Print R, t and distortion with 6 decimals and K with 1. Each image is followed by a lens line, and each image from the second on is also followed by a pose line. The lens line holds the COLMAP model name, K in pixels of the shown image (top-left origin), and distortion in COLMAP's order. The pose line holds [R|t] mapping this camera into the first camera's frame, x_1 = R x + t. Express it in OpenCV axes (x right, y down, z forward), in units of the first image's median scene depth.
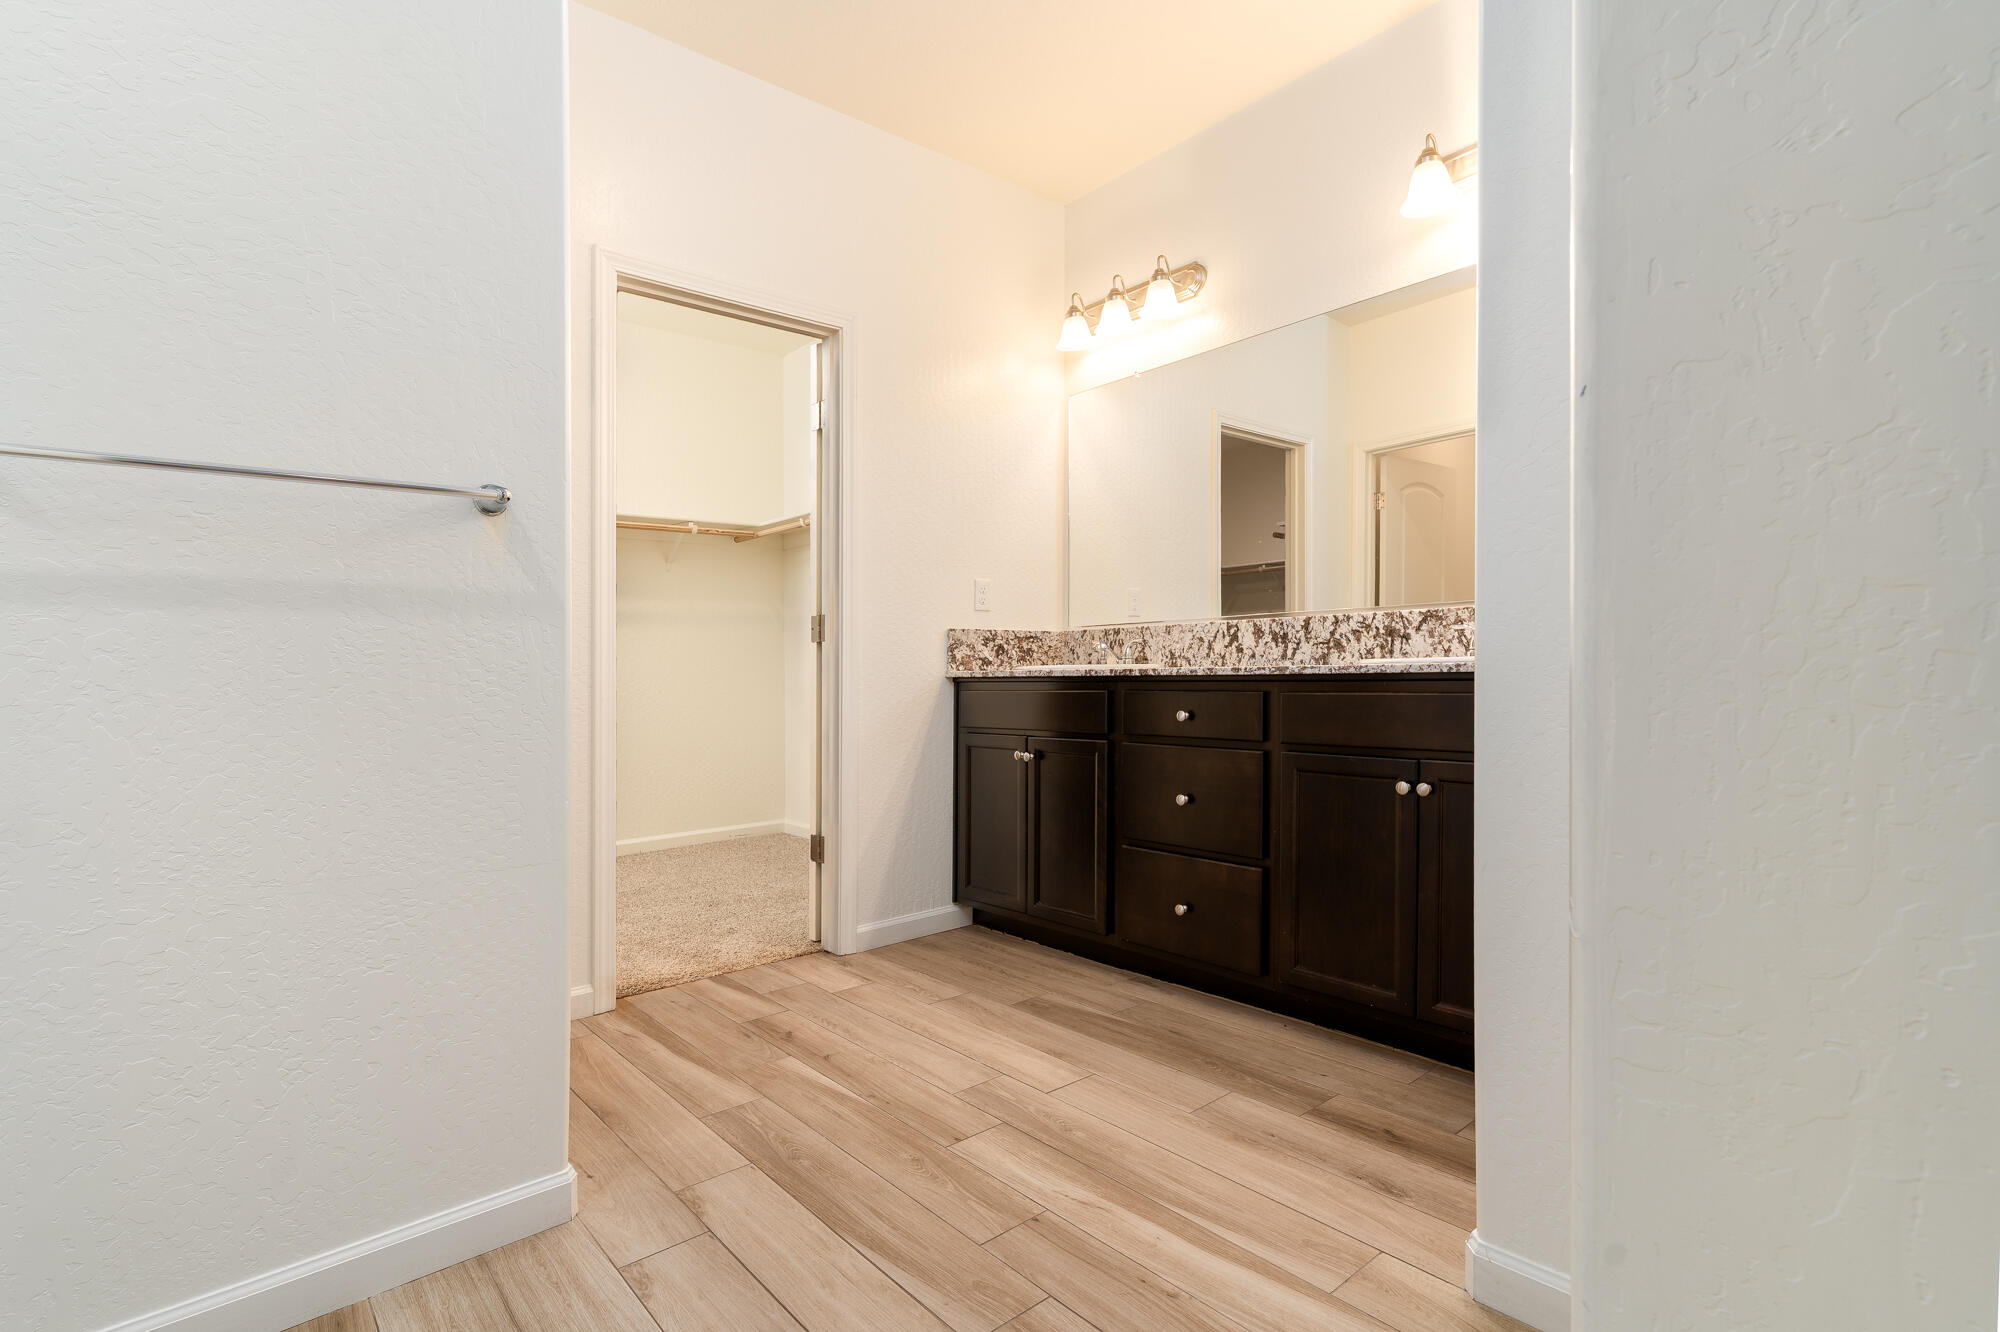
lens RADIAL K [[961.3, 0, 987.6], [0, 961.3, 710.0], [0, 0, 1]] dist [0.008888, 0.000077]
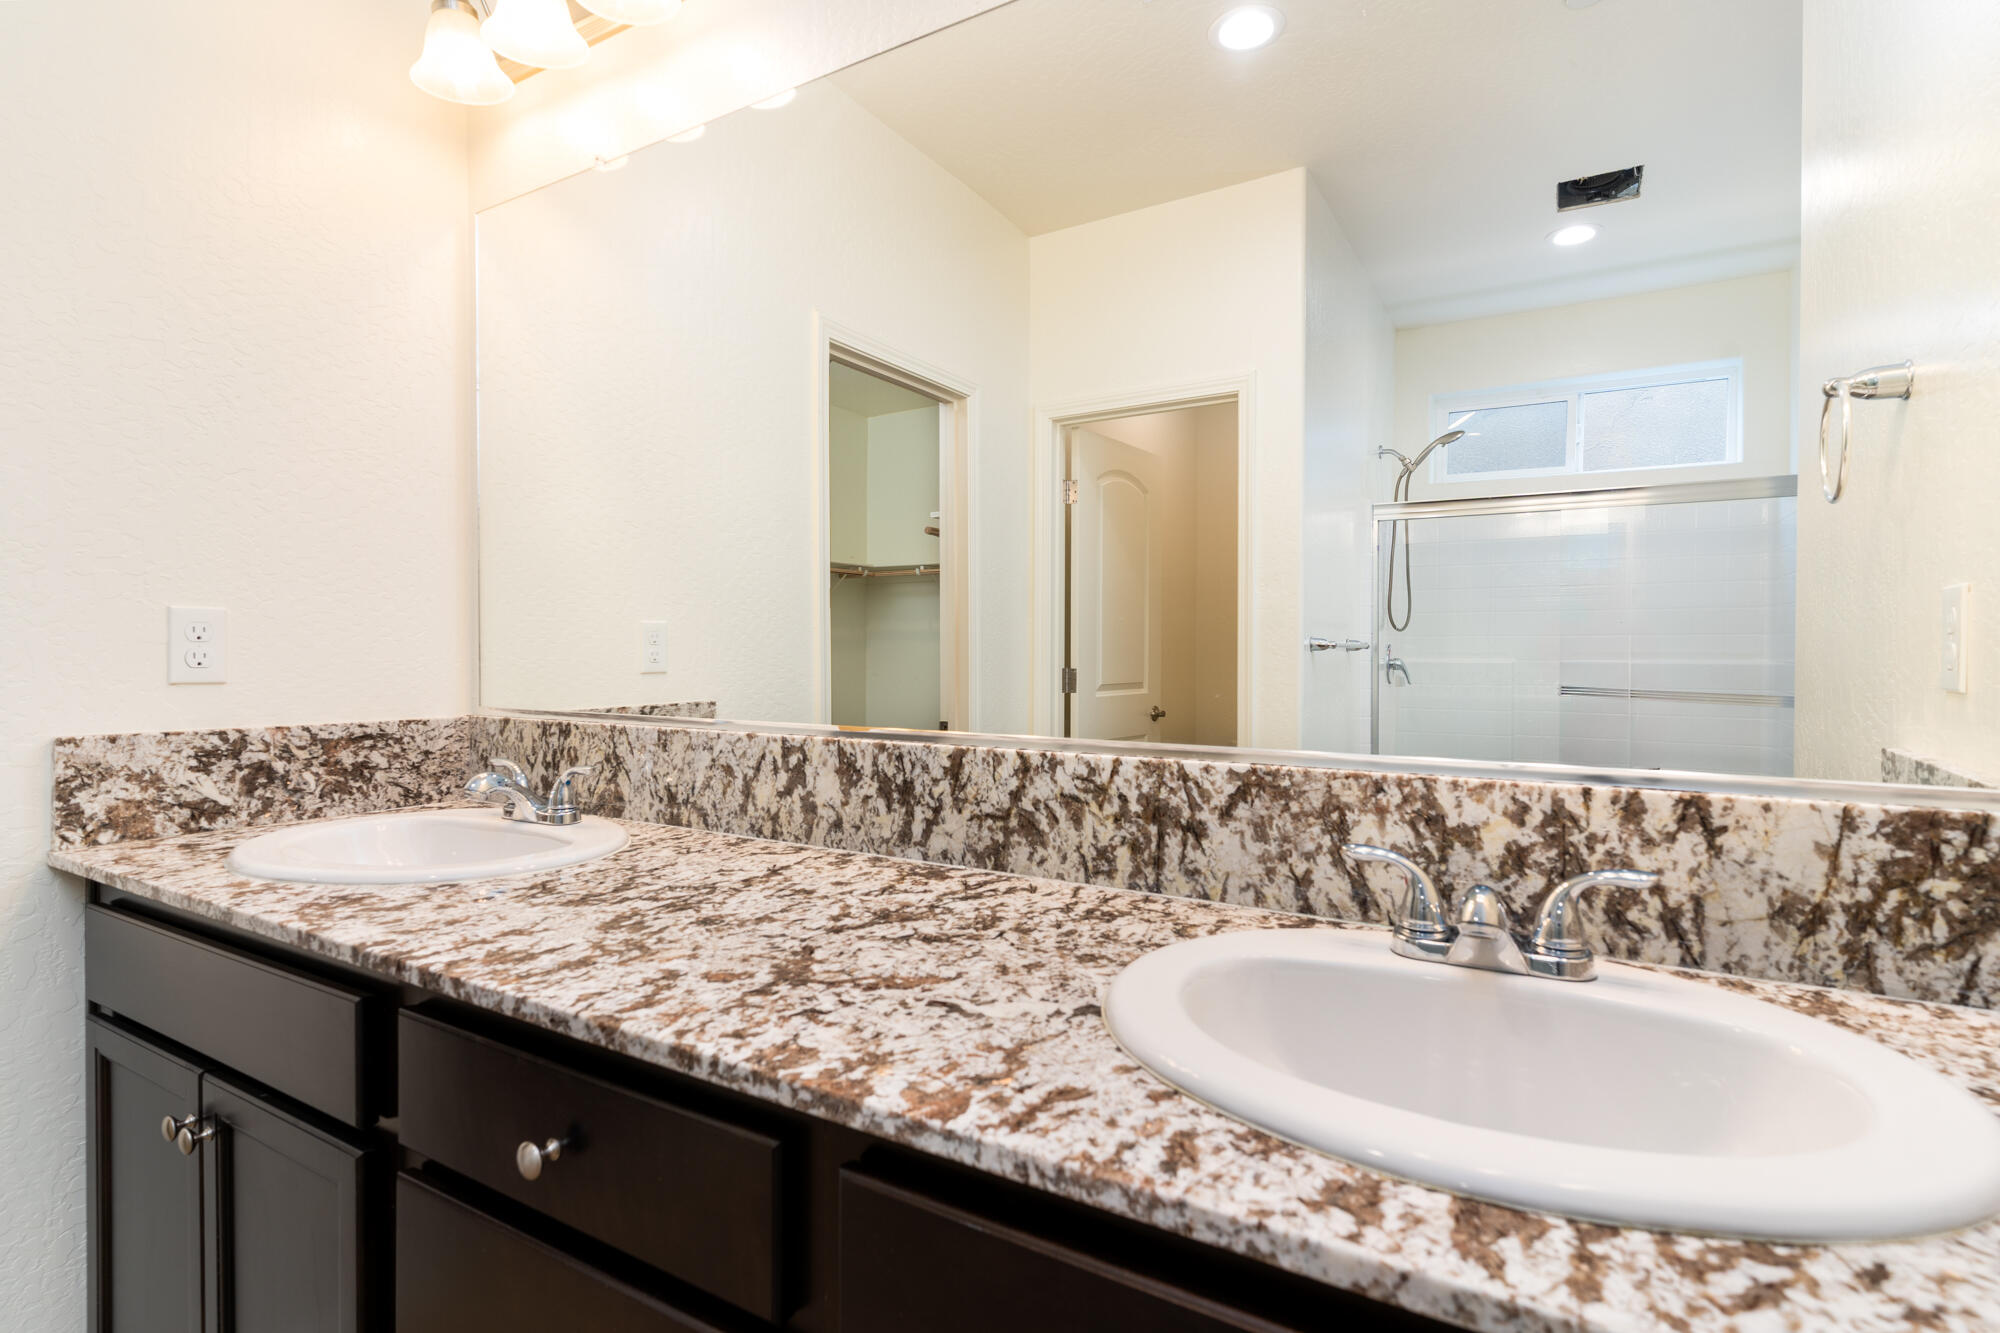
lens RADIAL K [[961.3, 0, 1004.7], [0, 961.3, 666.5], [0, 0, 1]] dist [0.008888, 0.000077]
pose [[0.940694, 0.009385, 0.339127, 0.208519], [-0.000765, 0.999673, -0.025543, -0.119248], [-0.339256, 0.023769, 0.940394, 0.597441]]
